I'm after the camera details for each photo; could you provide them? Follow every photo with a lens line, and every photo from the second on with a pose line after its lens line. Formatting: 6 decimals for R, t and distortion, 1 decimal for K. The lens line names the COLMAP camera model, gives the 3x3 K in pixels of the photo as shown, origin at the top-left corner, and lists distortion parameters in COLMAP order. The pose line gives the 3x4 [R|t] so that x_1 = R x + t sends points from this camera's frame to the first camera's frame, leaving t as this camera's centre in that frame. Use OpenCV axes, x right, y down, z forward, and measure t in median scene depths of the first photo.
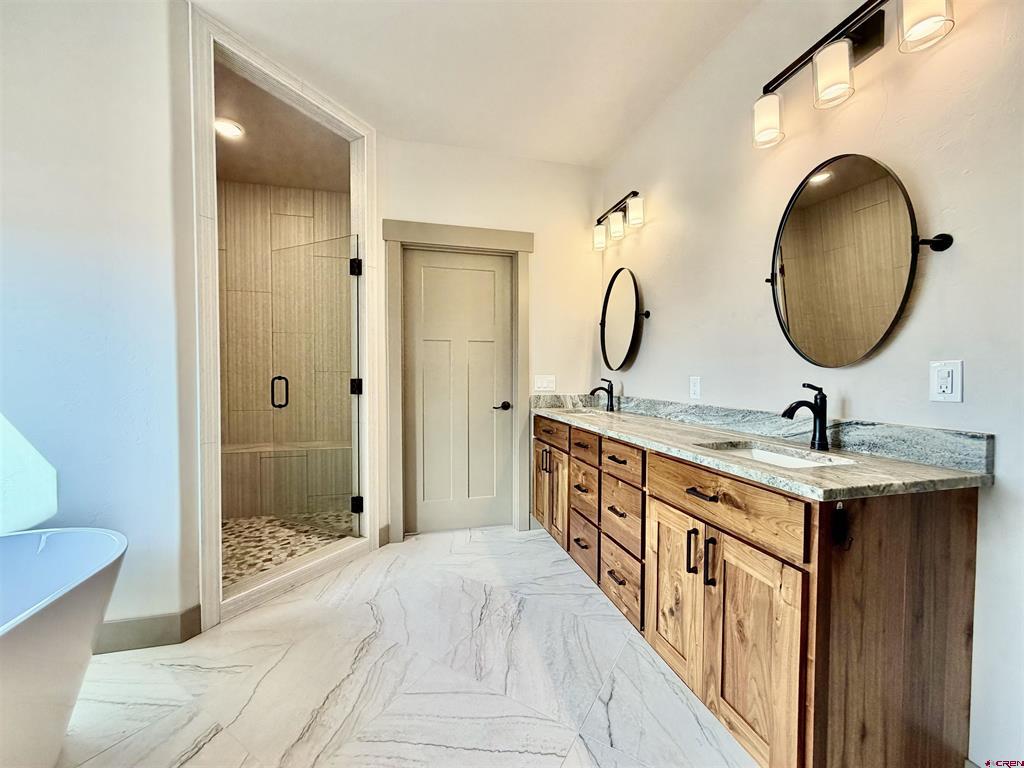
lens RADIAL K [[408.6, 0, 511.7], [0, 408.6, 385.1], [0, 0, 1]] dist [-0.000820, -0.001325]
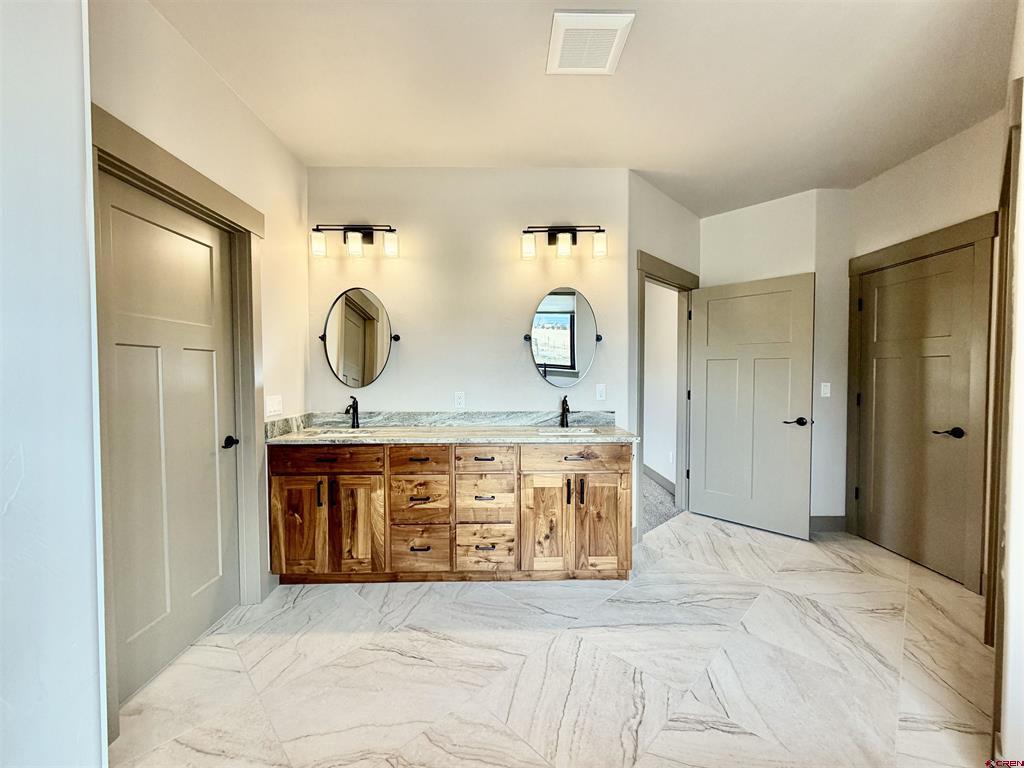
lens RADIAL K [[408.6, 0, 512.1], [0, 408.6, 382.6], [0, 0, 1]] dist [-0.000820, -0.001325]
pose [[0.226797, -0.028284, 0.973531, -0.823959], [0.028796, 0.999336, 0.022326, -0.074840], [-0.973516, 0.022970, 0.227461, 0.496360]]
